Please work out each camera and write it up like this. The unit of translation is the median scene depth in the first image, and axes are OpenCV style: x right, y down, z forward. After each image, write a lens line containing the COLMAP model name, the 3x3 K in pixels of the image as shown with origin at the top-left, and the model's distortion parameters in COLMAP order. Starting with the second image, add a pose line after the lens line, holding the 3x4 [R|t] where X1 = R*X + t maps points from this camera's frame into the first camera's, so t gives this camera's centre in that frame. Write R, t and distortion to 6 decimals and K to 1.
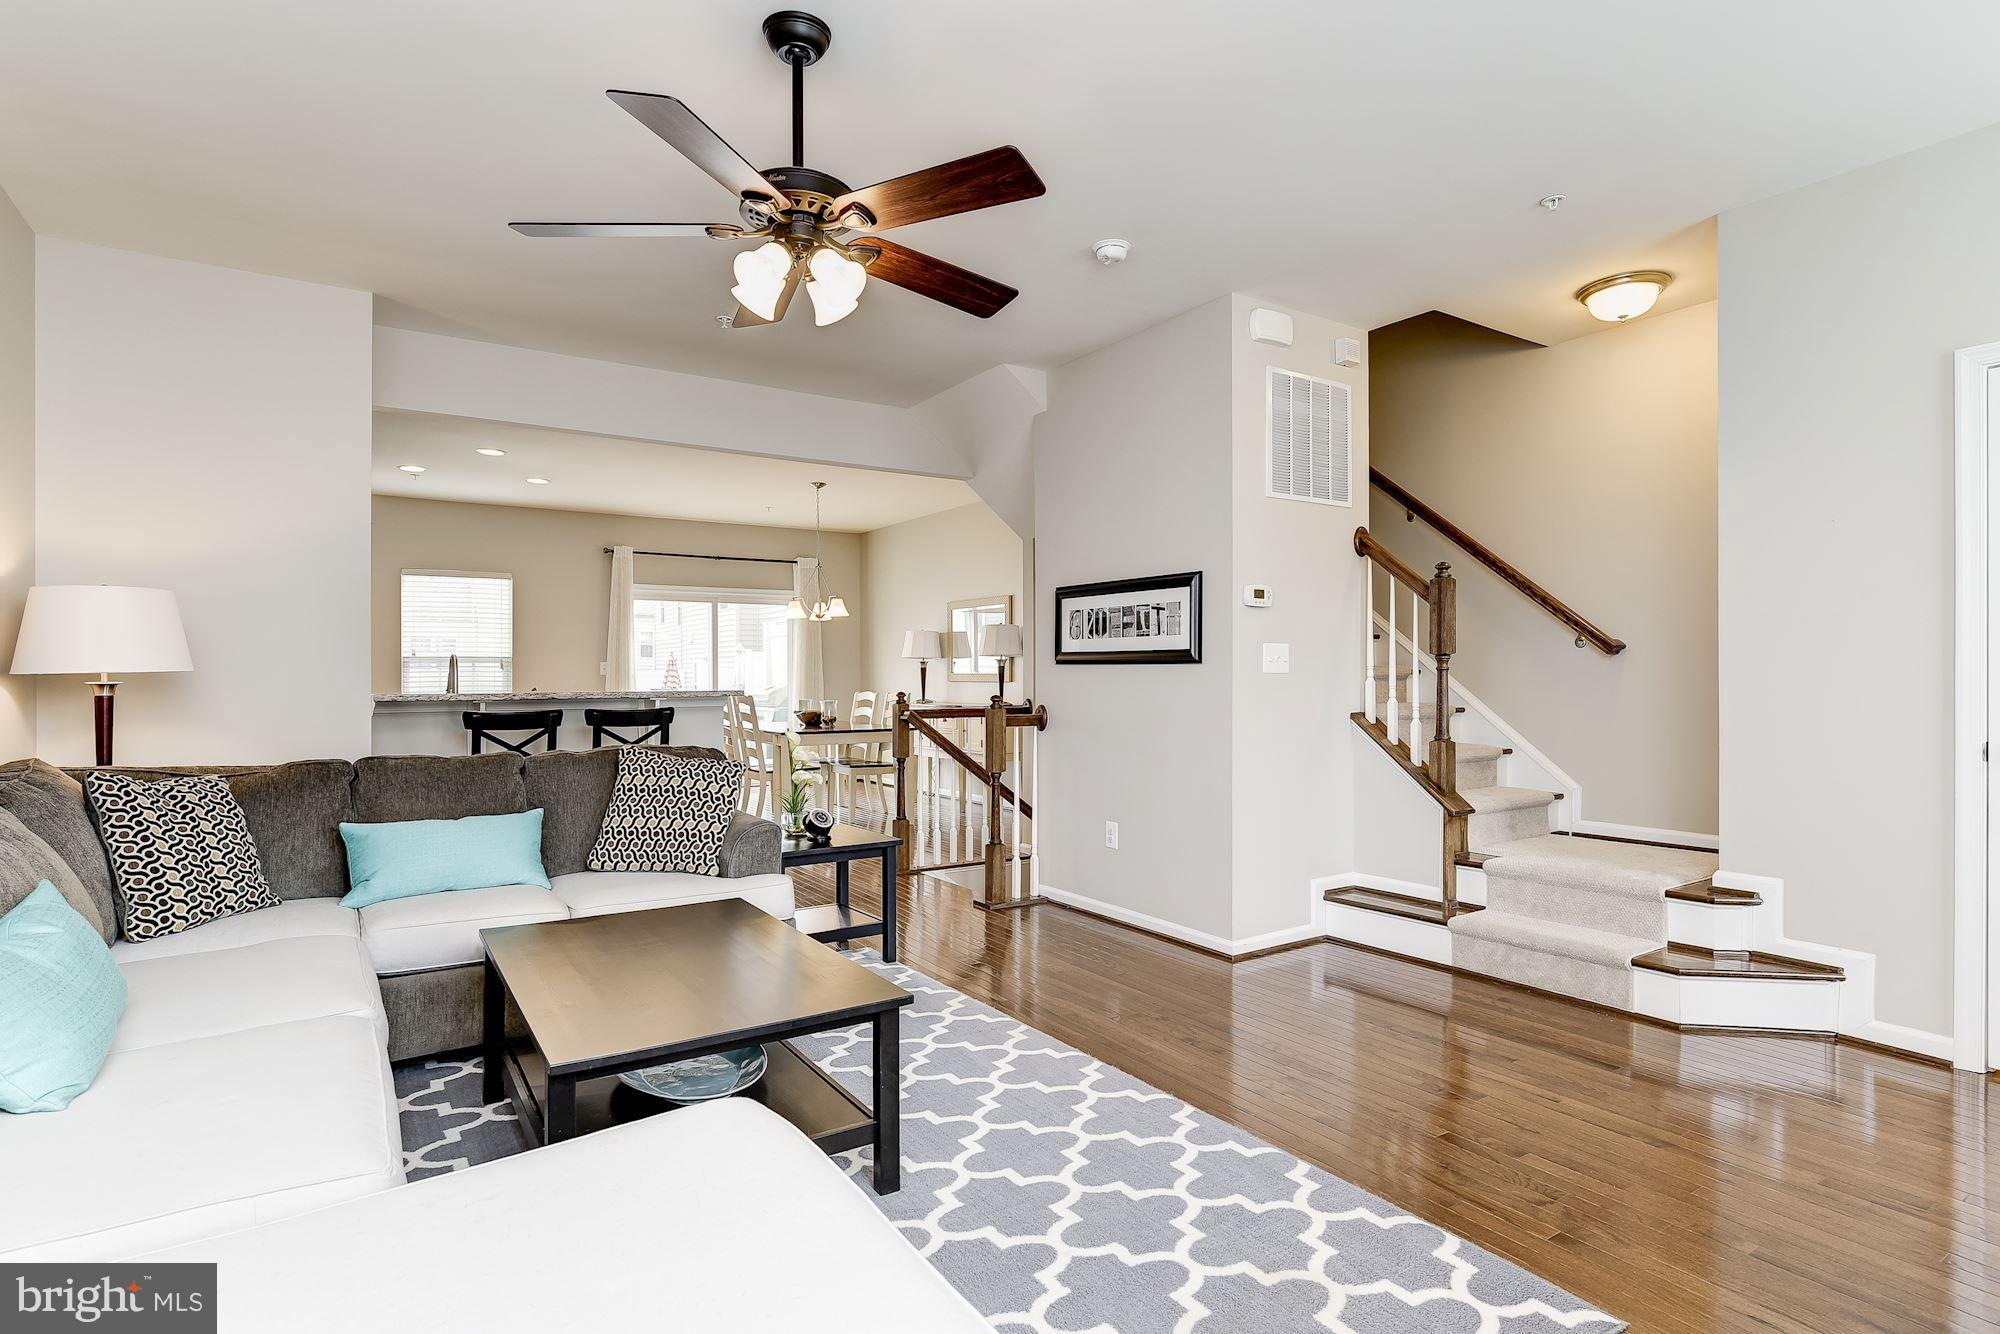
lens RADIAL K [[1000.8, 0, 998.4], [0, 1000.8, 672.6], [0, 0, 1]] dist [-0.009648, 0.001684]
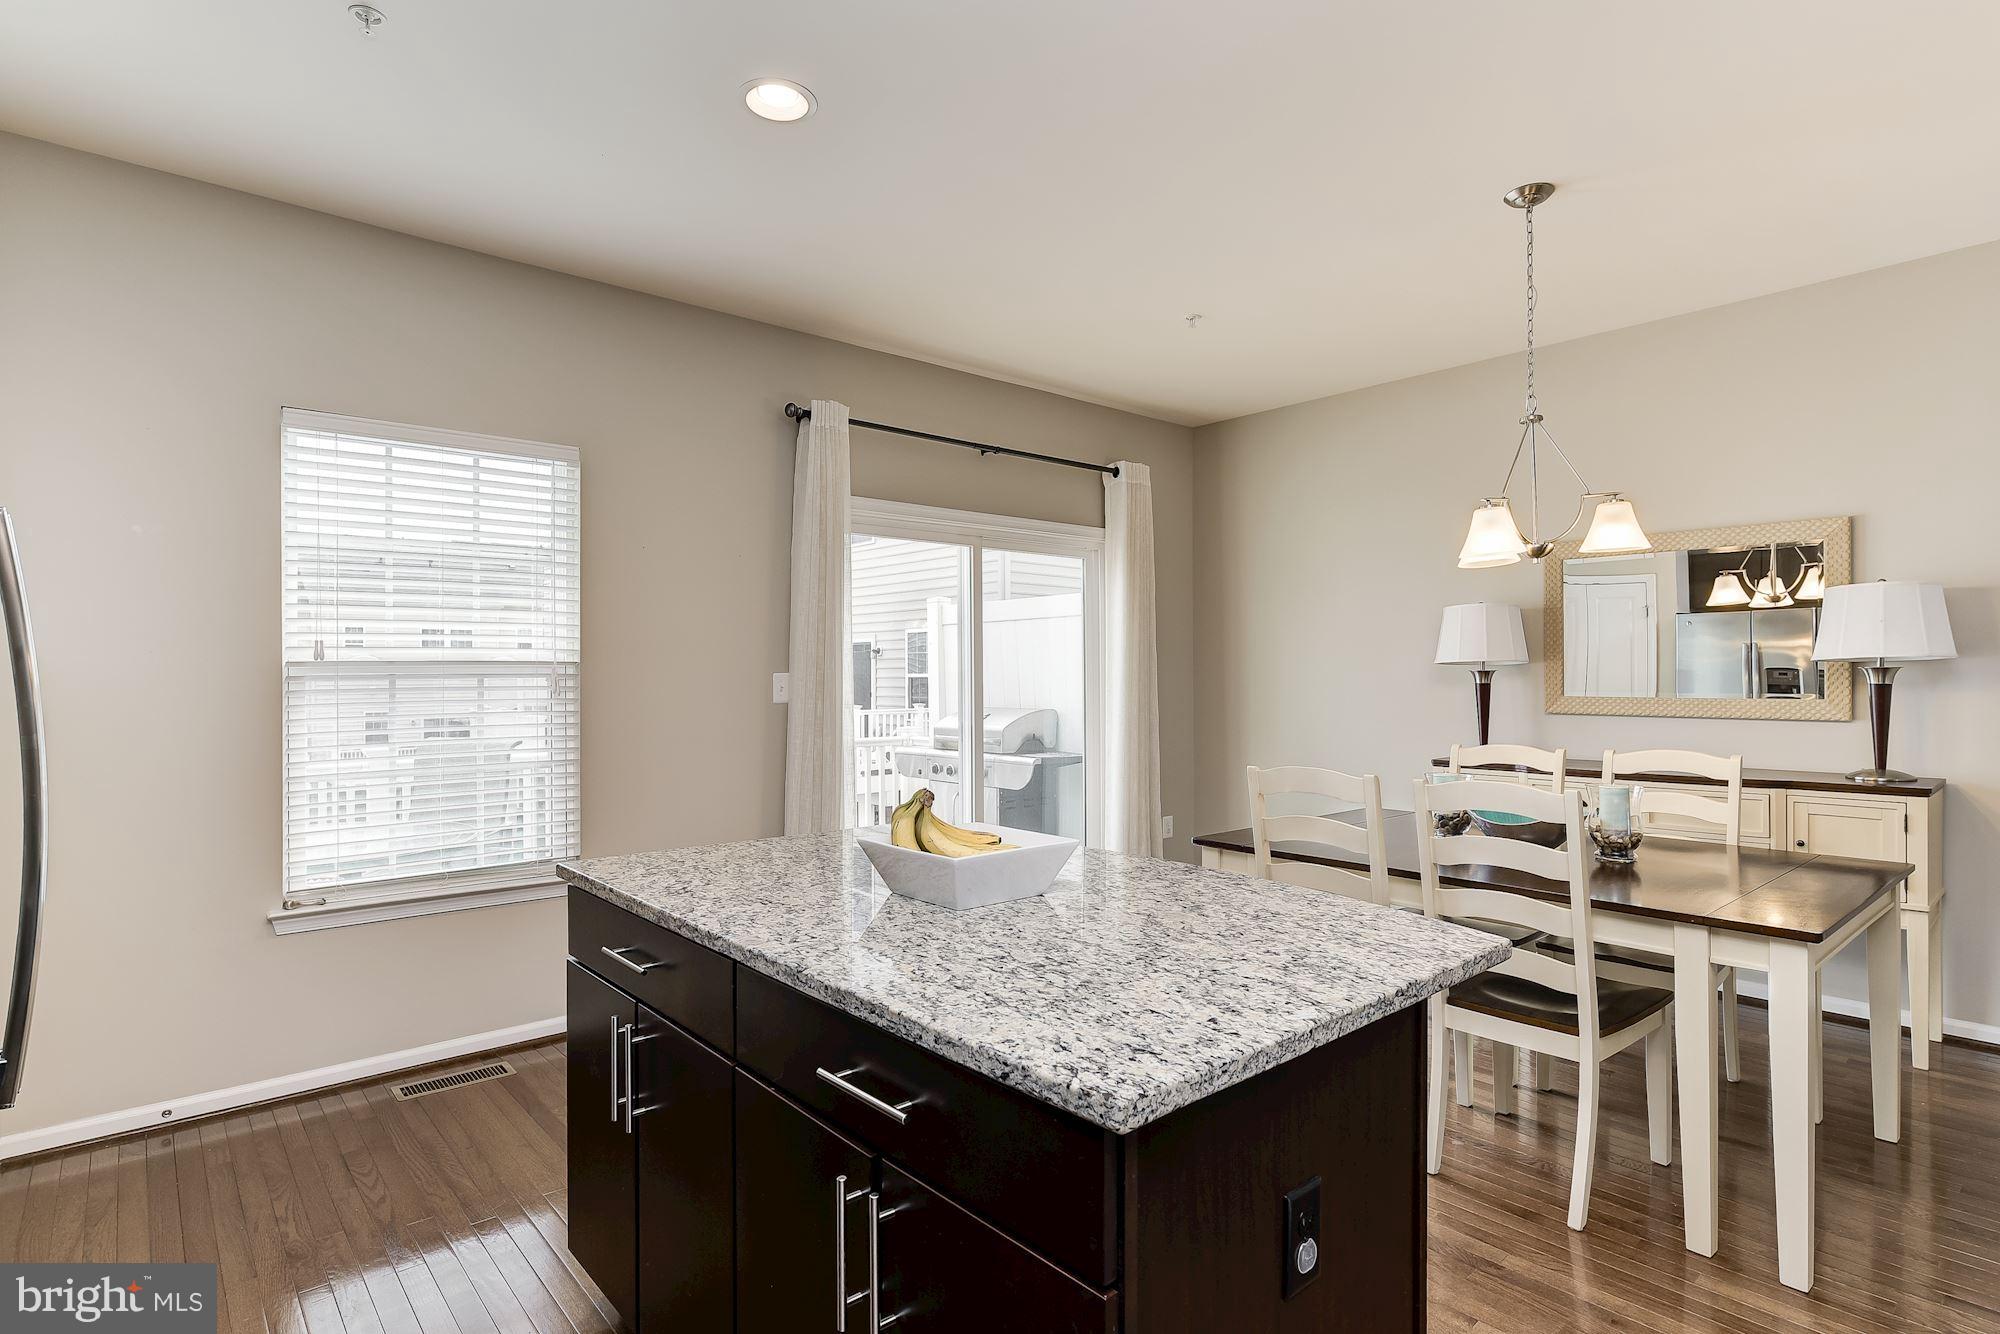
lens RADIAL K [[1000.8, 0, 998.4], [0, 1000.8, 672.6], [0, 0, 1]] dist [-0.009648, 0.001684]
pose [[0.990679, -0.002007, 0.136205, -0.883644], [0.002063, 0.999998, -0.000272, -0.025716], [-0.136204, 0.000550, 0.990681, 1.377887]]
